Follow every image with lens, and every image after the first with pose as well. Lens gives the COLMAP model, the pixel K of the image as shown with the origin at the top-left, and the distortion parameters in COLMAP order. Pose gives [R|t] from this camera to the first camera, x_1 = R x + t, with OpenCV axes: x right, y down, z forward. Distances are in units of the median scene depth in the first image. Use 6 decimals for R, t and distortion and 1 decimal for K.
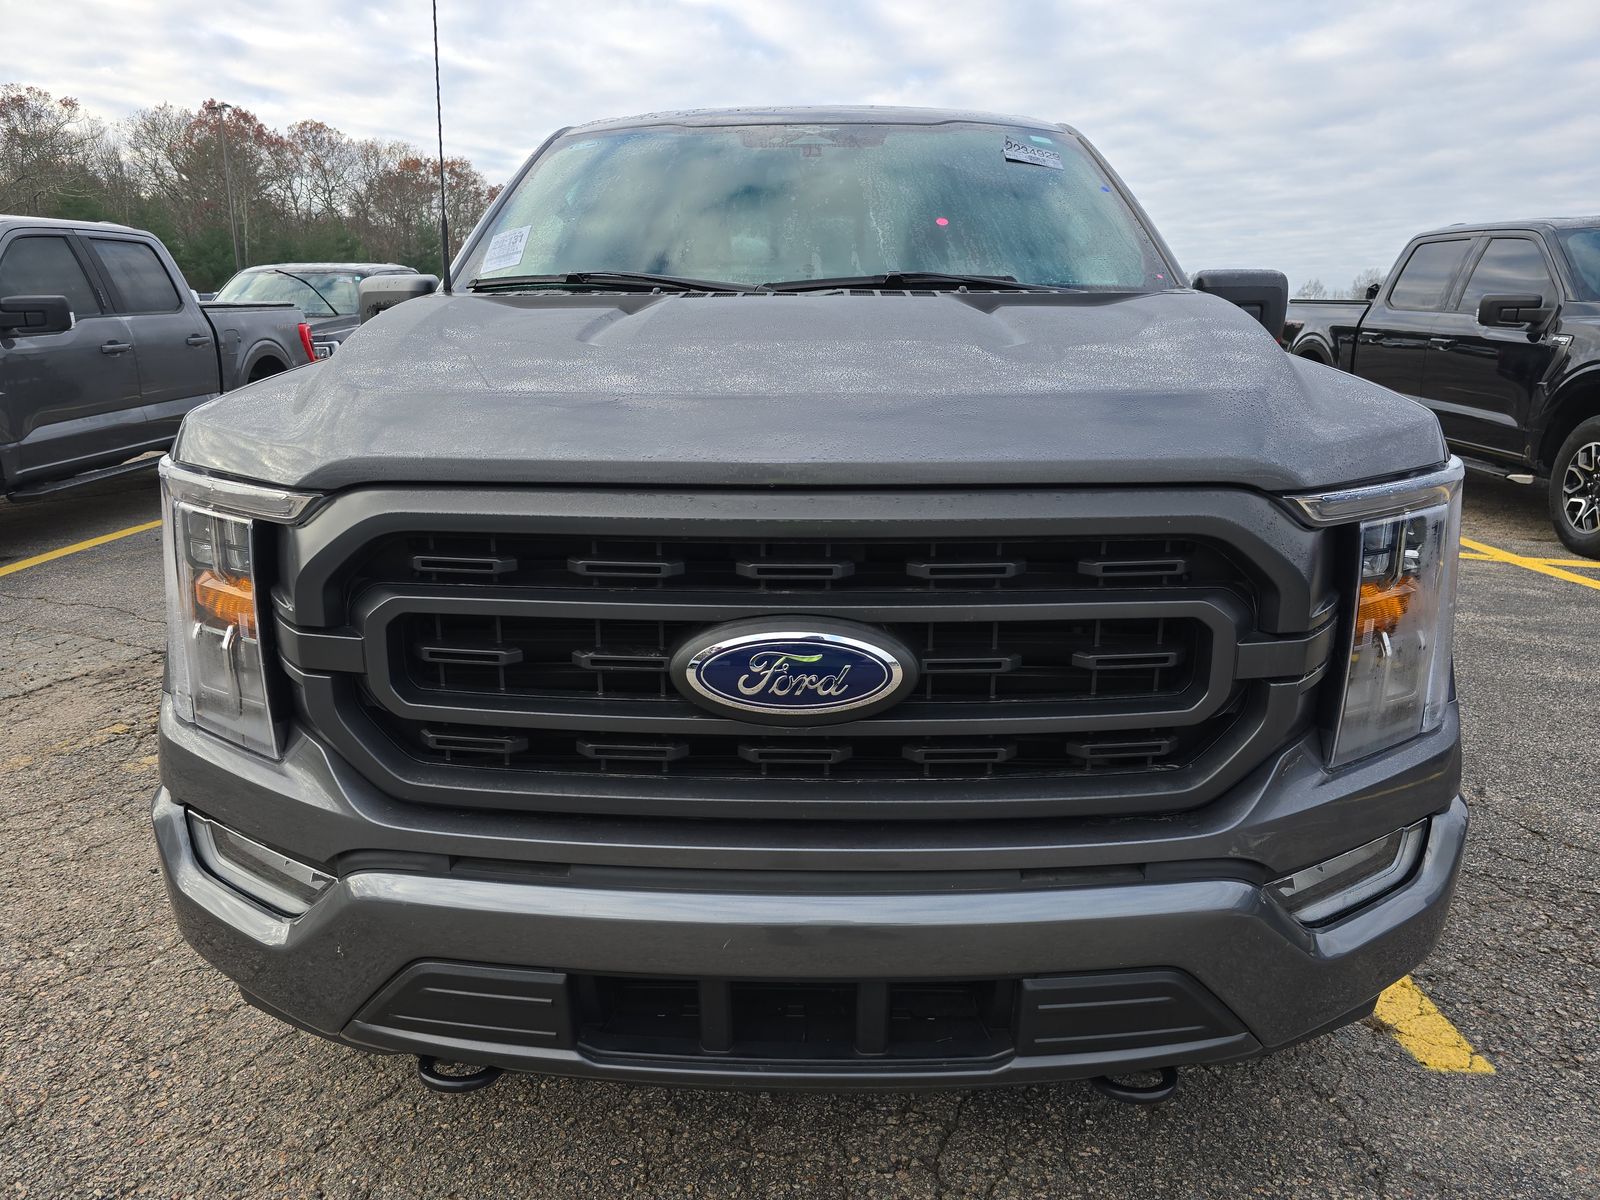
lens RADIAL K [[1098.0, 0, 800.0], [0, 1098.0, 600.0], [0, 0, 1]] dist [0.039335, -0.047355]
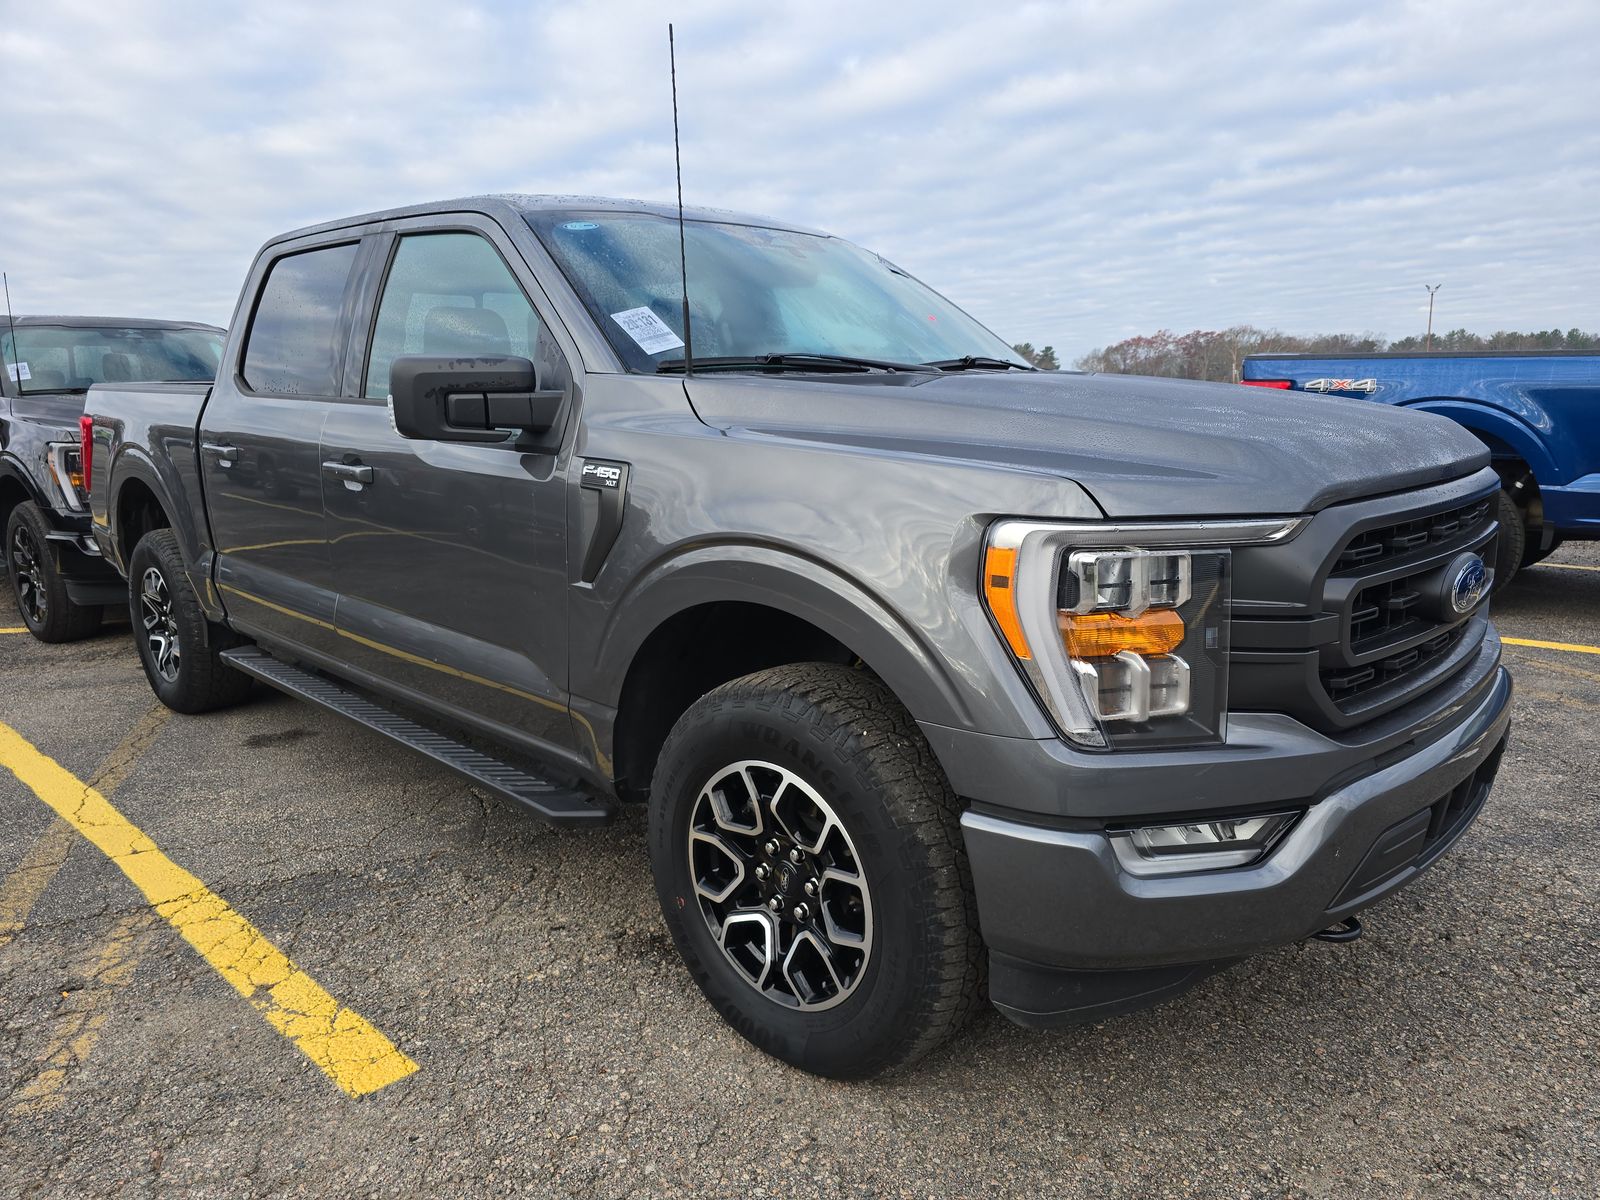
lens RADIAL K [[1098.0, 0, 800.0], [0, 1098.0, 600.0], [0, 0, 1]] dist [0.039335, -0.047355]
pose [[0.680993, -0.140697, 0.718647, 0.434611], [0.188161, 0.982039, 0.013961, -0.176514], [-0.707703, 0.125714, 0.695235, 0.661659]]
